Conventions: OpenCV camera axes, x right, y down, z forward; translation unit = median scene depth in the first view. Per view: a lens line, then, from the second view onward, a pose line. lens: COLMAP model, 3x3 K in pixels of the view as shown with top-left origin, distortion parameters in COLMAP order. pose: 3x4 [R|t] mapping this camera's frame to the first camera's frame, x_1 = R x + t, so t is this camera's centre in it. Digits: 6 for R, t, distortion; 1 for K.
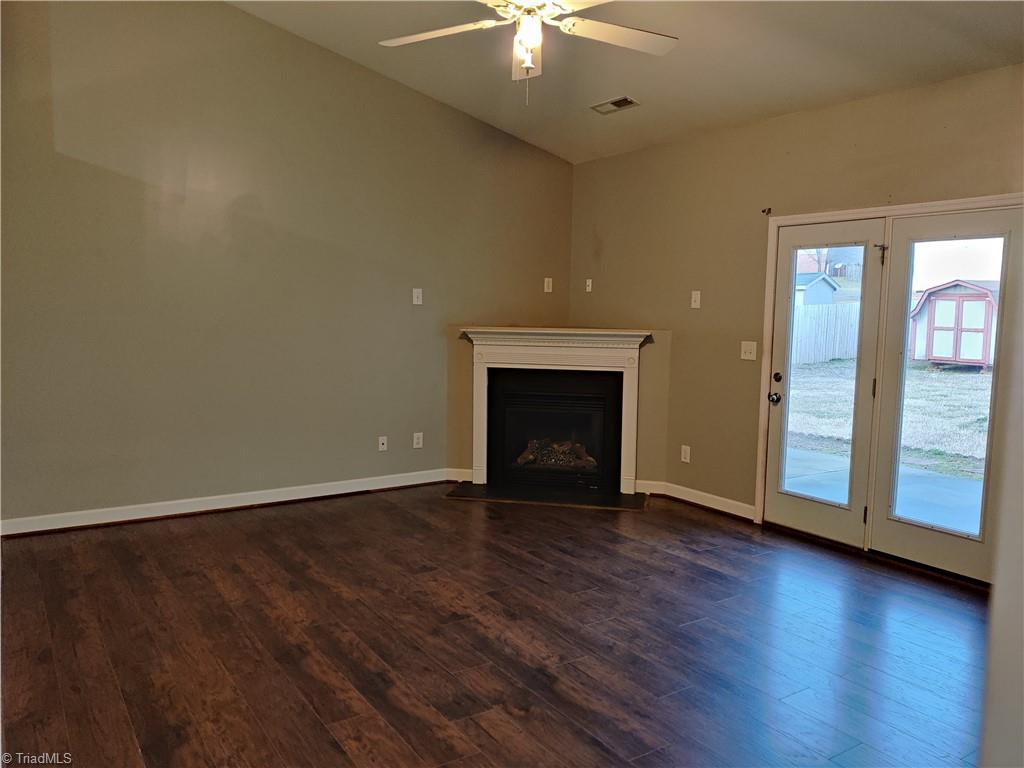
lens RADIAL K [[776.6, 0, 497.8], [0, 776.6, 394.1], [0, 0, 1]] dist [0.030521, -0.063916]
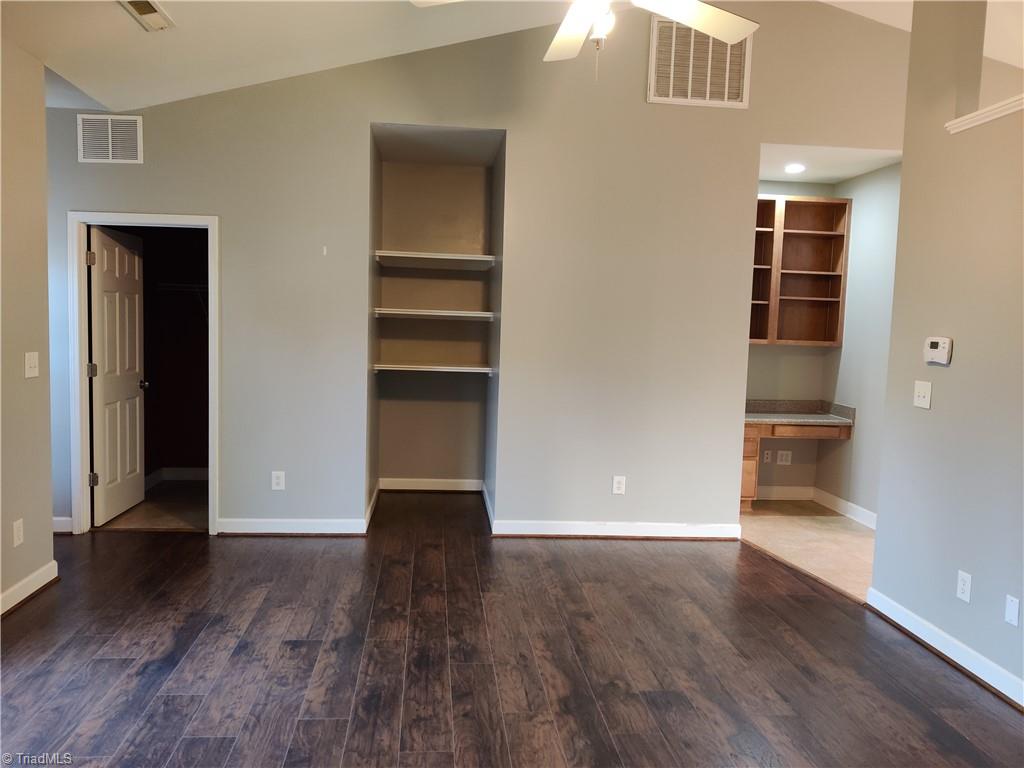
lens RADIAL K [[776.6, 0, 505.0], [0, 776.6, 382.4], [0, 0, 1]] dist [0.030521, -0.063916]
pose [[-0.886815, -0.080886, 0.454991, -0.185156], [0.007848, 0.981785, 0.189832, -0.144074], [-0.462058, 0.171916, -0.870027, 1.202597]]
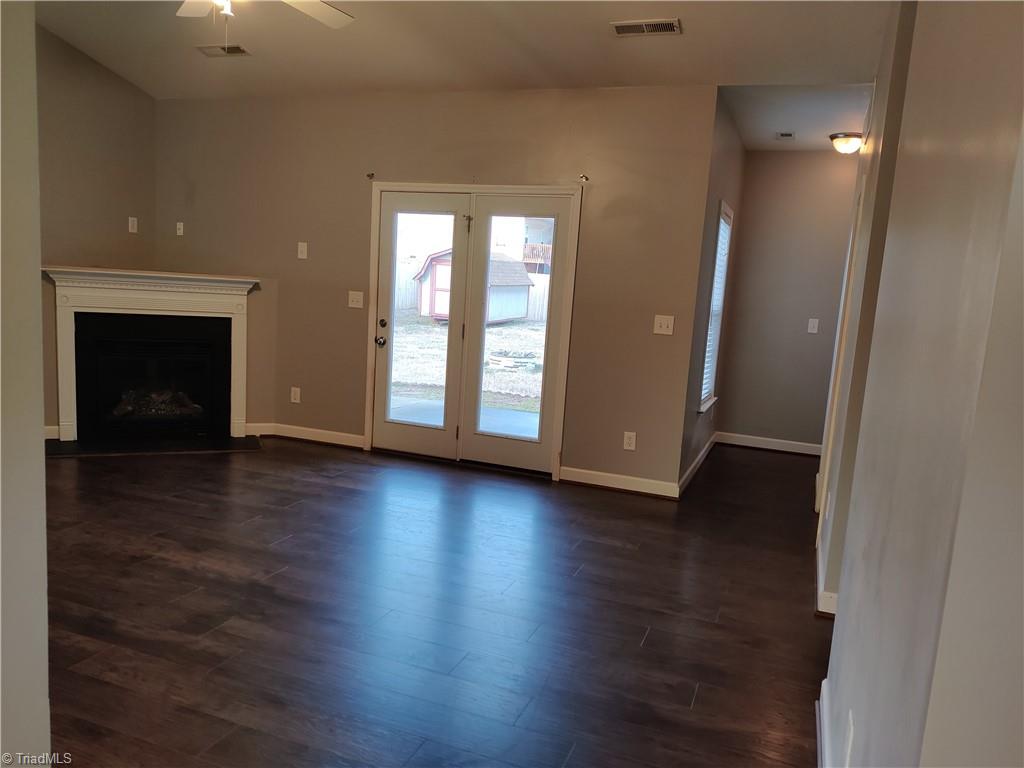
lens RADIAL K [[776.6, 0, 512.4], [0, 776.6, 401.7], [0, 0, 1]] dist [0.030521, -0.063916]
pose [[0.804580, -0.053181, 0.591458, -0.193172], [0.014571, 0.997450, 0.069865, 0.018869], [-0.593666, -0.047594, 0.803303, -0.056144]]
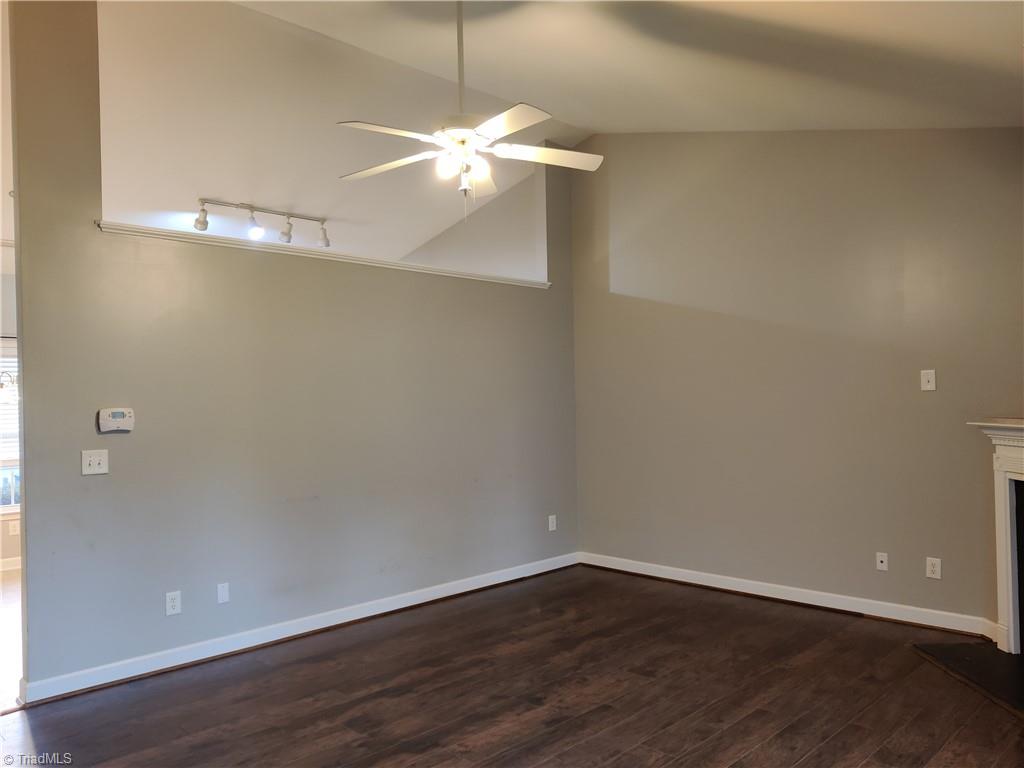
lens RADIAL K [[776.6, 0, 502.4], [0, 776.6, 391.7], [0, 0, 1]] dist [0.030521, -0.063916]
pose [[0.203797, -0.025653, -0.978677, 0.751751], [-0.088250, 0.995106, -0.044461, -0.054591], [0.975028, 0.095429, 0.200536, 0.561058]]
